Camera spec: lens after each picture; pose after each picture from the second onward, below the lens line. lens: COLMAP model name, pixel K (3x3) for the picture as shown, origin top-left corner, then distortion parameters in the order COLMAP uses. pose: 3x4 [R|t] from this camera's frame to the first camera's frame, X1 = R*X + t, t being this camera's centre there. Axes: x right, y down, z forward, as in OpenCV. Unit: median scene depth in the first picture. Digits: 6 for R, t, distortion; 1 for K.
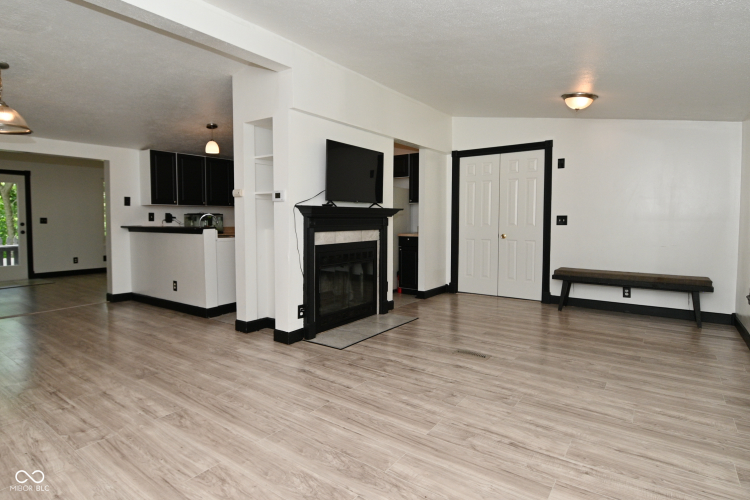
lens RADIAL K [[399.2, 0, 367.1], [0, 399.2, 243.3], [0, 0, 1]] dist [0.011127, -0.020000]
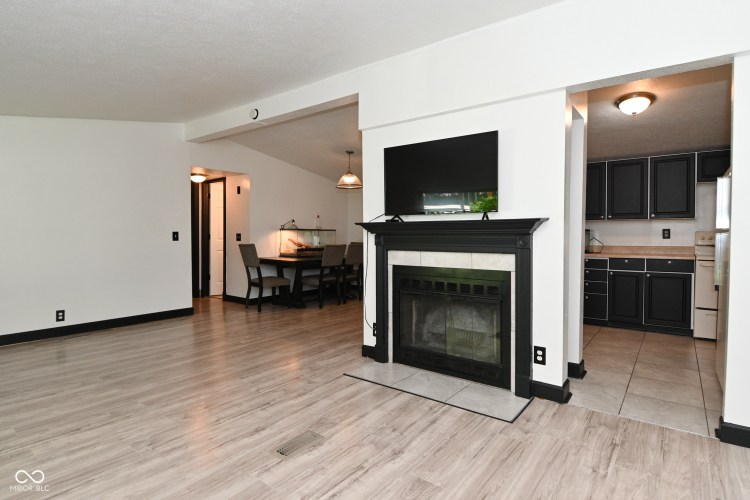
lens RADIAL K [[399.2, 0, 379.3], [0, 399.2, 249.3], [0, 0, 1]] dist [0.011127, -0.020000]
pose [[-0.011617, 0.038425, -0.999194, 1.005630], [-0.060447, 0.997407, 0.039060, -0.082673], [0.998104, 0.060852, -0.009264, 1.249403]]
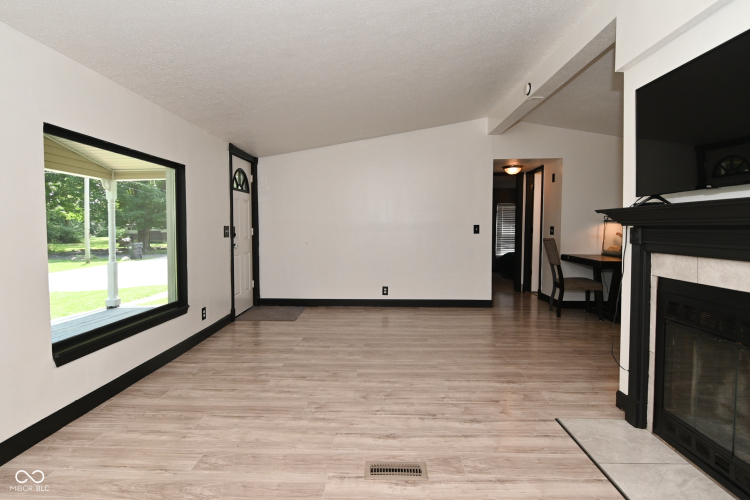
lens RADIAL K [[399.2, 0, 376.1], [0, 399.2, 250.1], [0, 0, 1]] dist [0.011127, -0.020000]
pose [[-0.821197, 0.032088, -0.569742, 0.664982], [-0.034803, 0.993743, 0.106130, -0.100298], [0.569583, 0.106983, -0.814942, 1.573772]]
